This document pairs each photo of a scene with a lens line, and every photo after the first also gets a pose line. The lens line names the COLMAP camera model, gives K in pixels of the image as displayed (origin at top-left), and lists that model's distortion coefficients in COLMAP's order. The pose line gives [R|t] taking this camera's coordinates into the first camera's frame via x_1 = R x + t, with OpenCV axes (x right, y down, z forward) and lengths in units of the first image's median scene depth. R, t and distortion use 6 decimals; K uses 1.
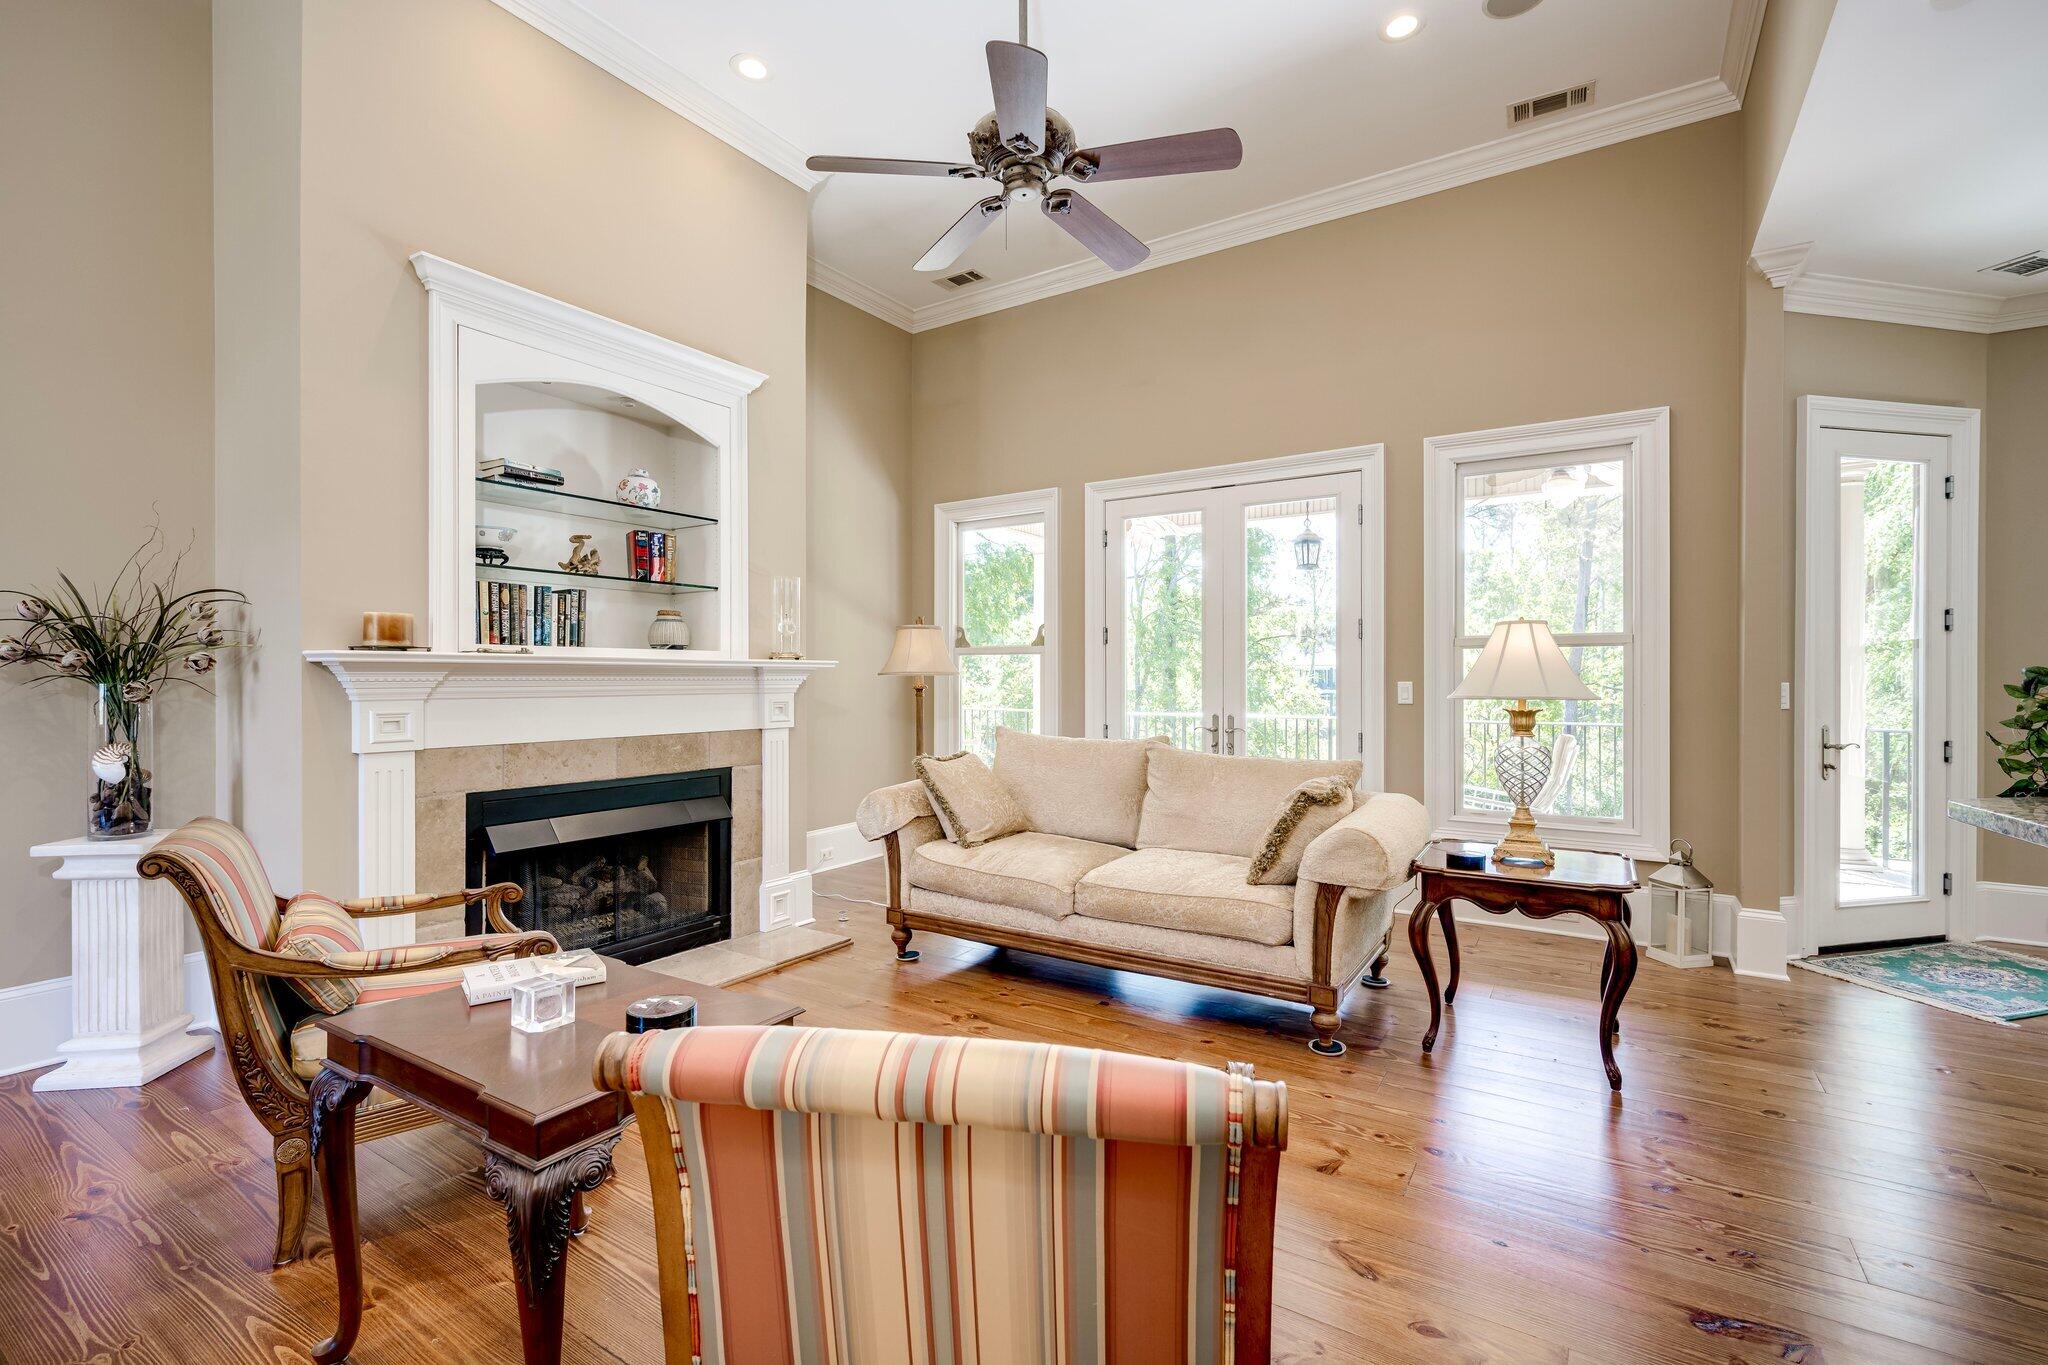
lens RADIAL K [[915.8, 0, 1024.0], [0, 915.8, 682.5], [0, 0, 1]] dist [0.000528, -0.000024]
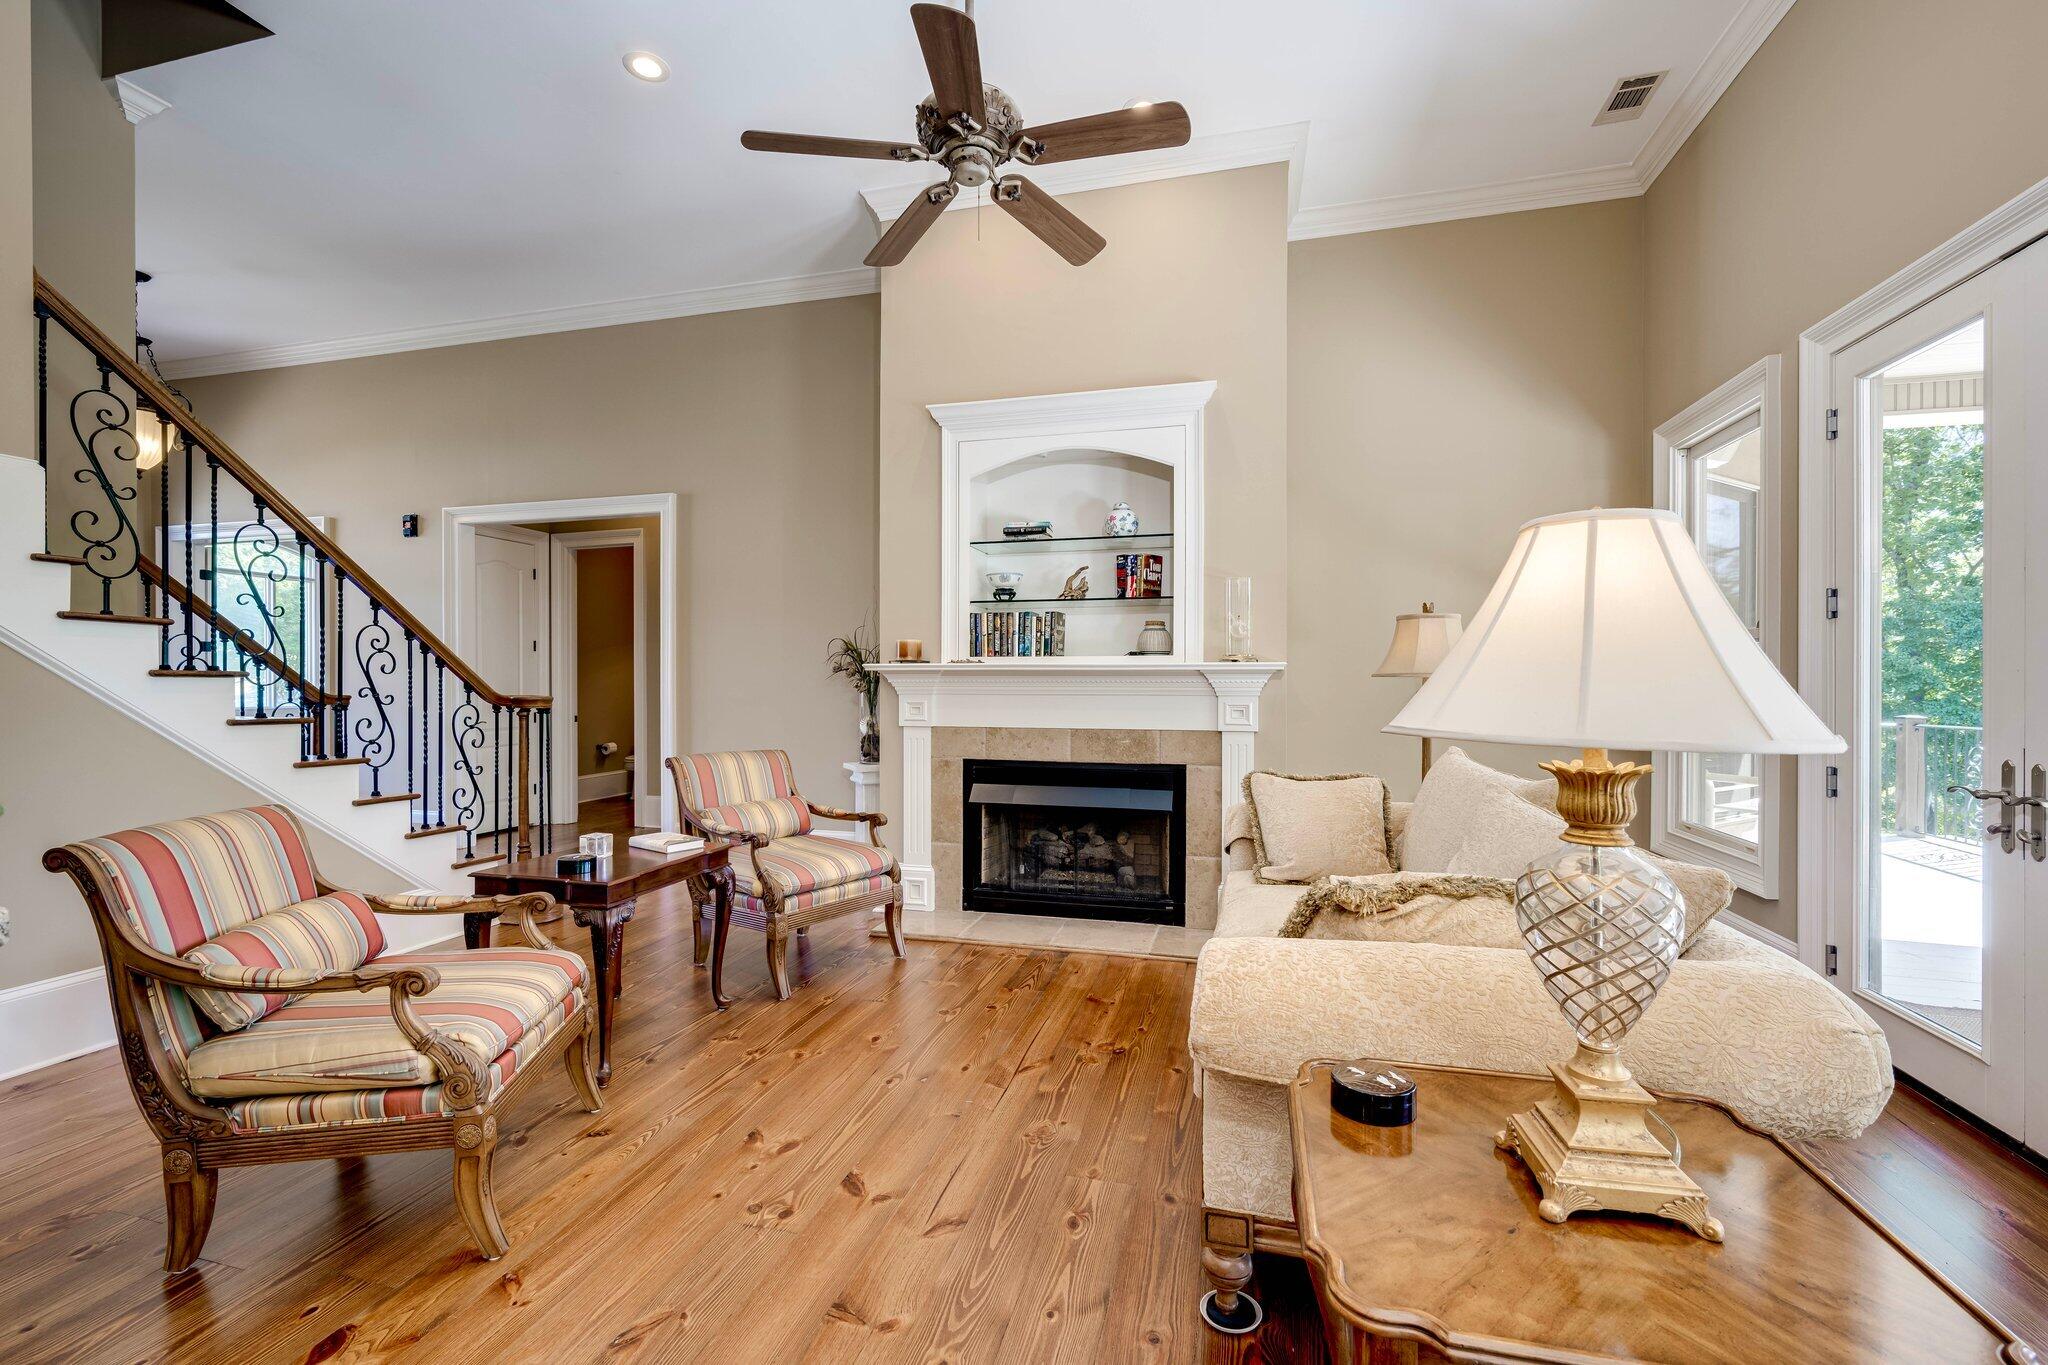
lens RADIAL K [[890.9, 0, 1024.0], [0, 890.9, 682.5], [0, 0, 1]] dist [0.026034, 0.000018]
pose [[0.314257, 0.003032, -0.949333, 0.652074], [-0.005933, 0.999982, 0.001229, -0.003246], [0.949319, 0.005246, 0.314269, 0.538364]]
